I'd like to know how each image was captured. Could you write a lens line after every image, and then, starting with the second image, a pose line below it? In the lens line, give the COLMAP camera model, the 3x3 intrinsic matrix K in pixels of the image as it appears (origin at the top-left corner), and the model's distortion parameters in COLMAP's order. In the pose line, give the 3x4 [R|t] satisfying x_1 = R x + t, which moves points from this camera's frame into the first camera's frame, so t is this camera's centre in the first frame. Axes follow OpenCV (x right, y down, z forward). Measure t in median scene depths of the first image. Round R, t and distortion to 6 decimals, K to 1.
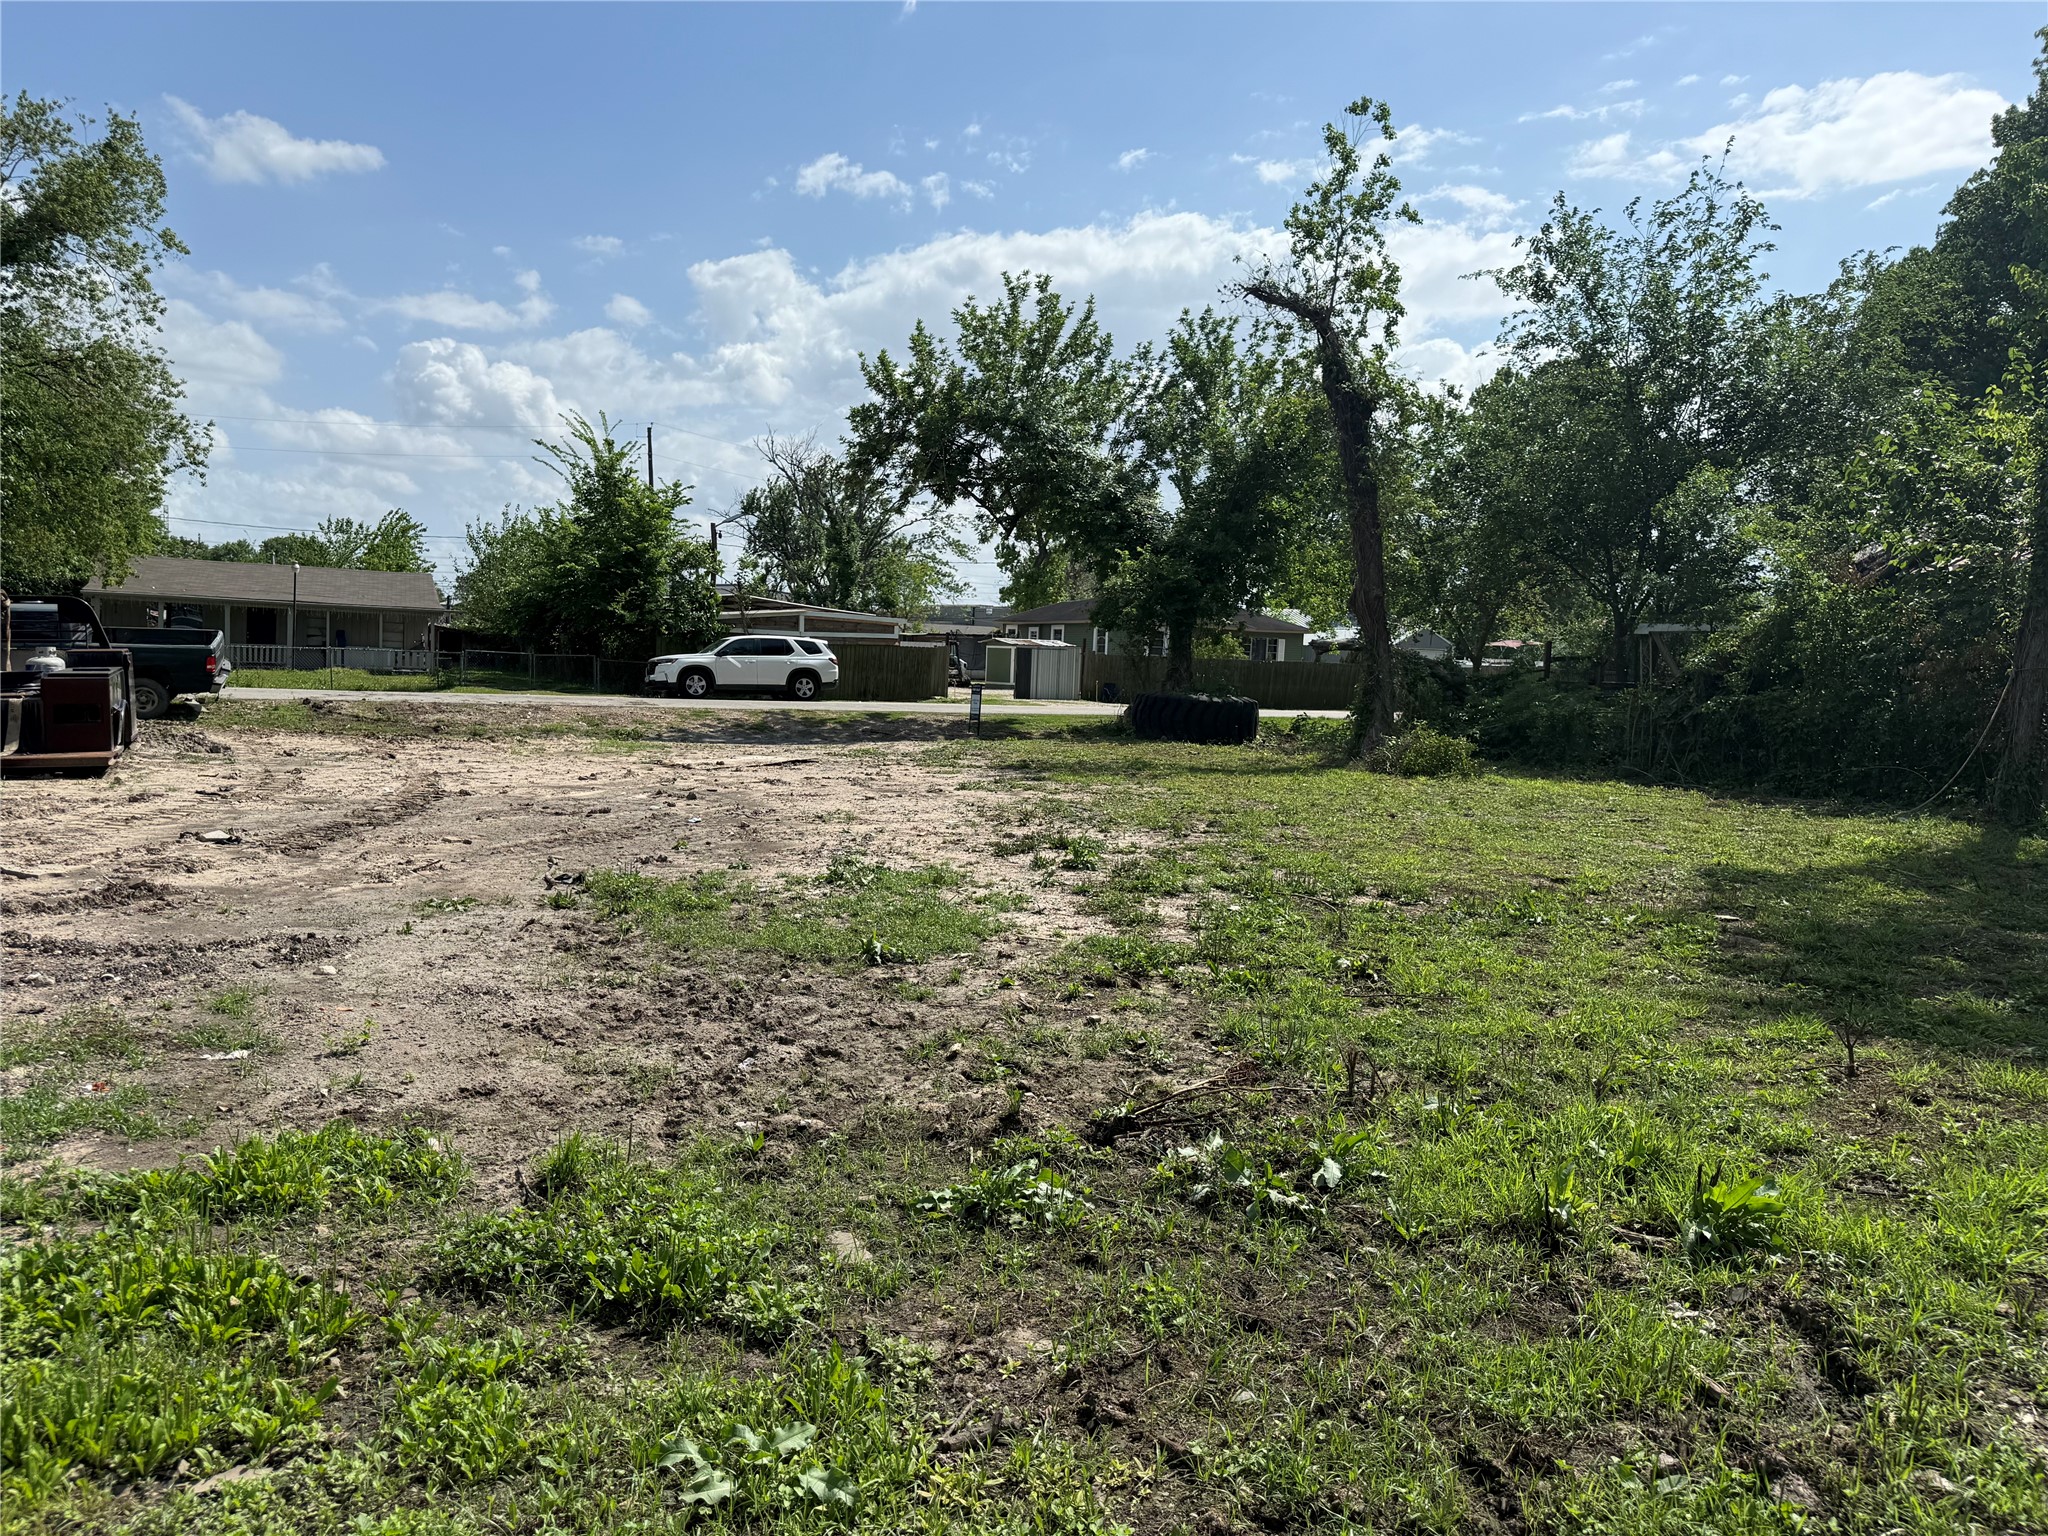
lens RADIAL K [[1472.8, 0, 1007.5], [0, 1472.8, 781.3], [0, 0, 1]] dist [0.071138, -0.069371]
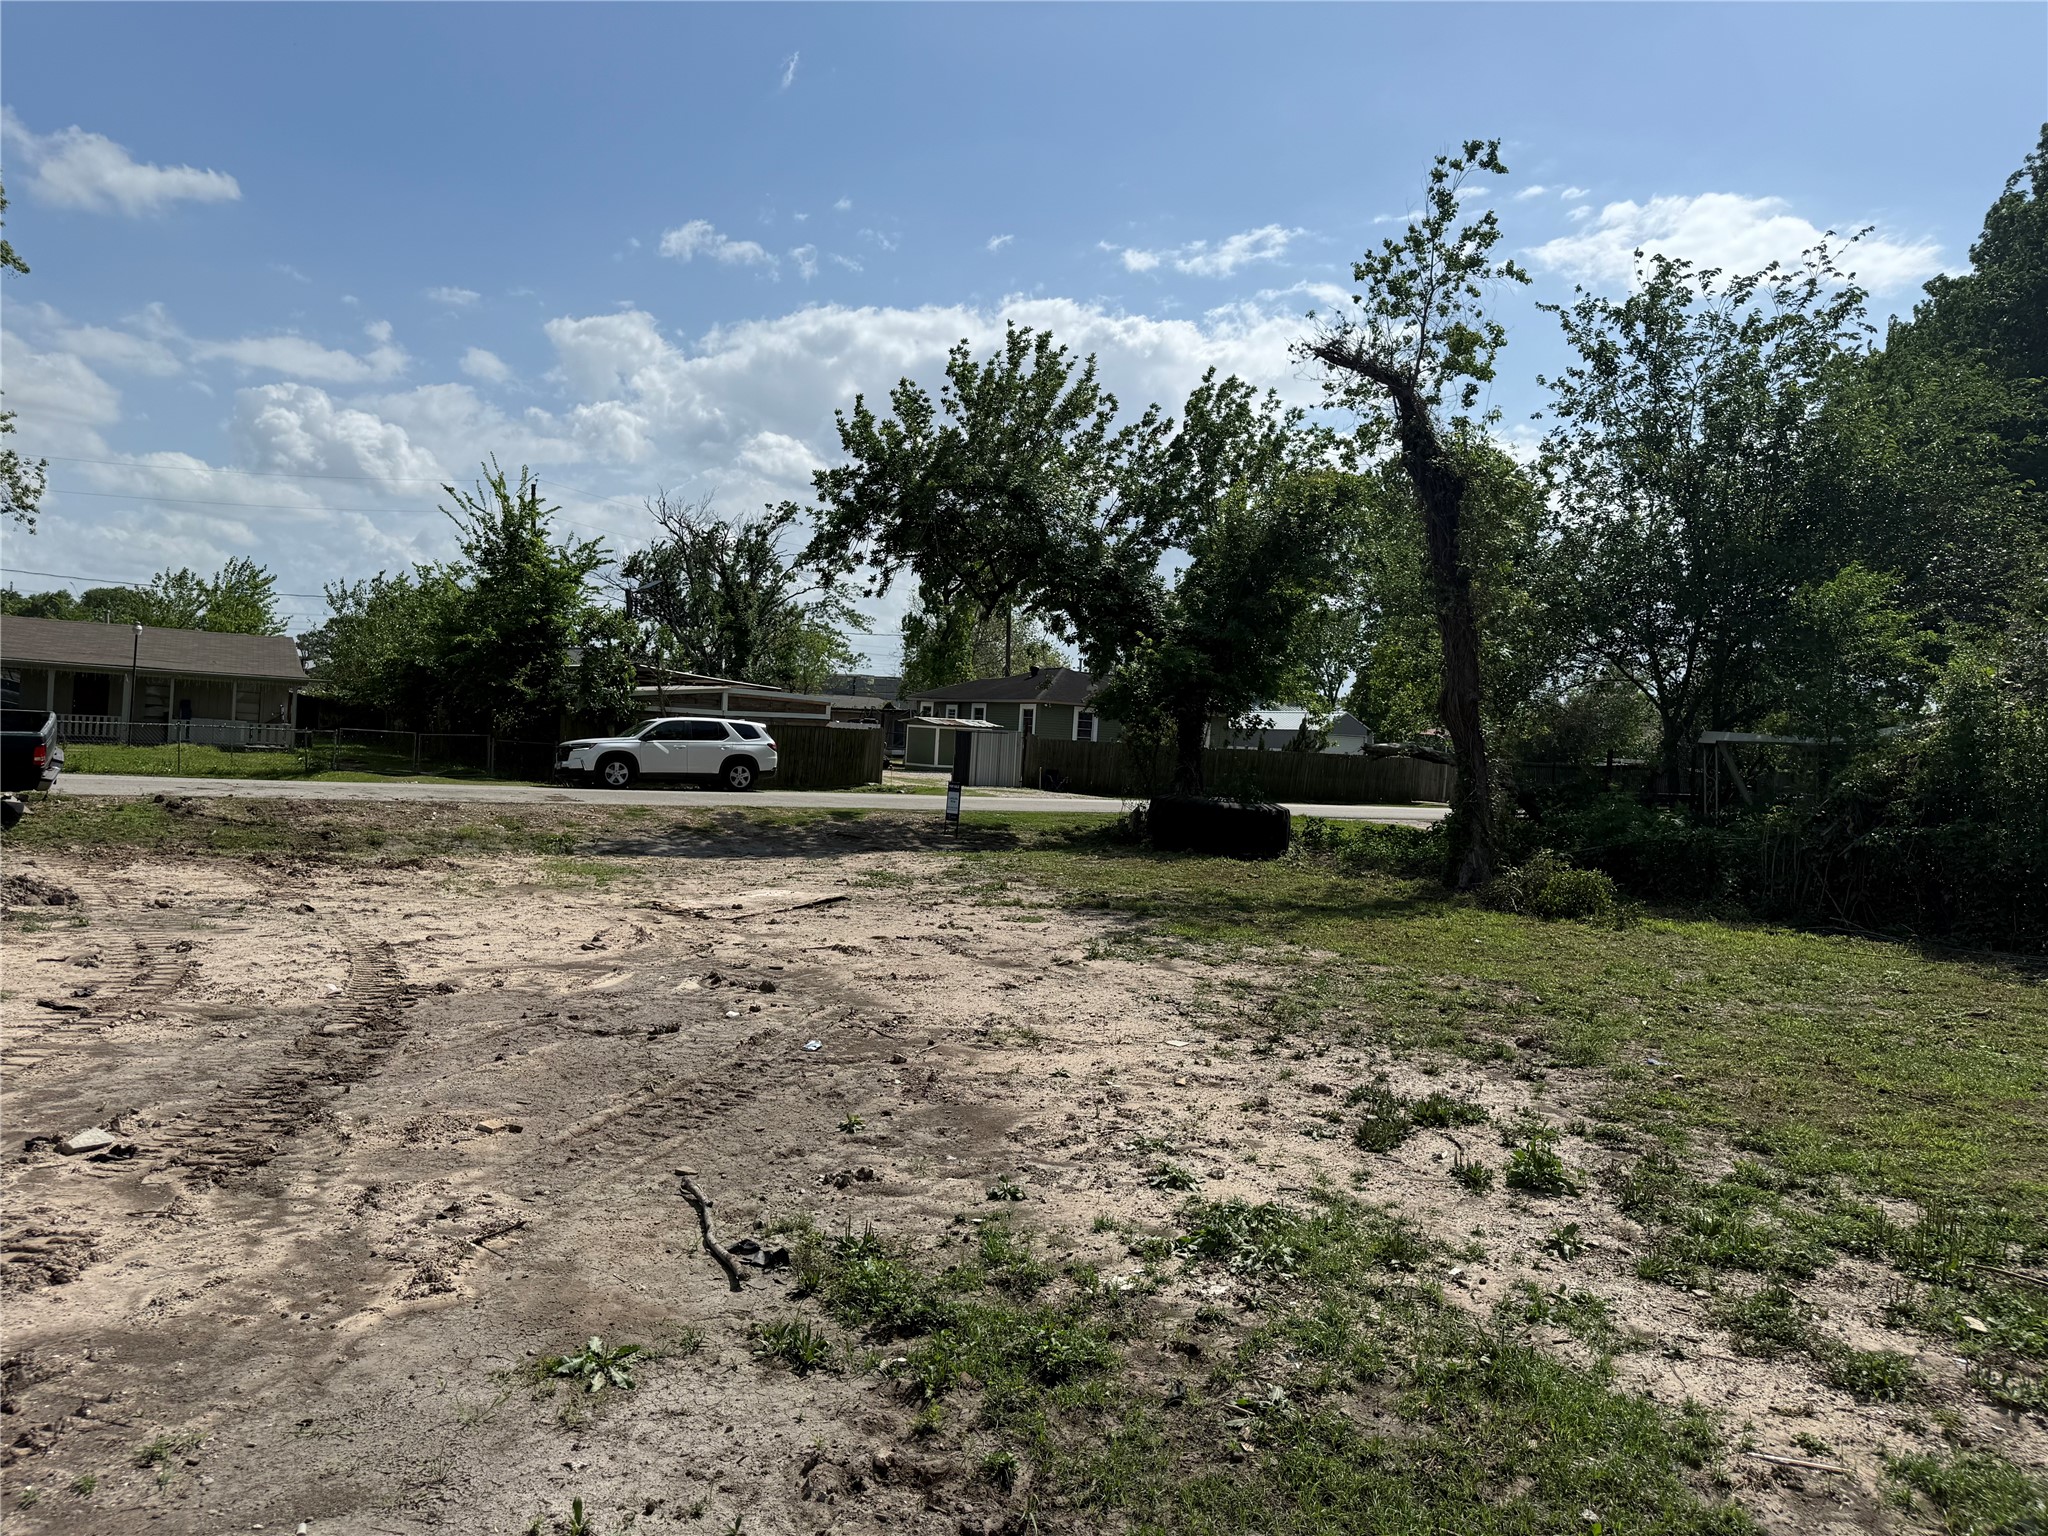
lens RADIAL K [[1472.8, 0, 1020.3], [0, 1472.8, 786.8], [0, 0, 1]] dist [0.071138, -0.069371]
pose [[0.994734, 0.012030, 0.101778, -0.059873], [-0.007733, 0.999066, -0.042510, -0.020838], [-0.102194, 0.041499, 0.993898, 0.097580]]
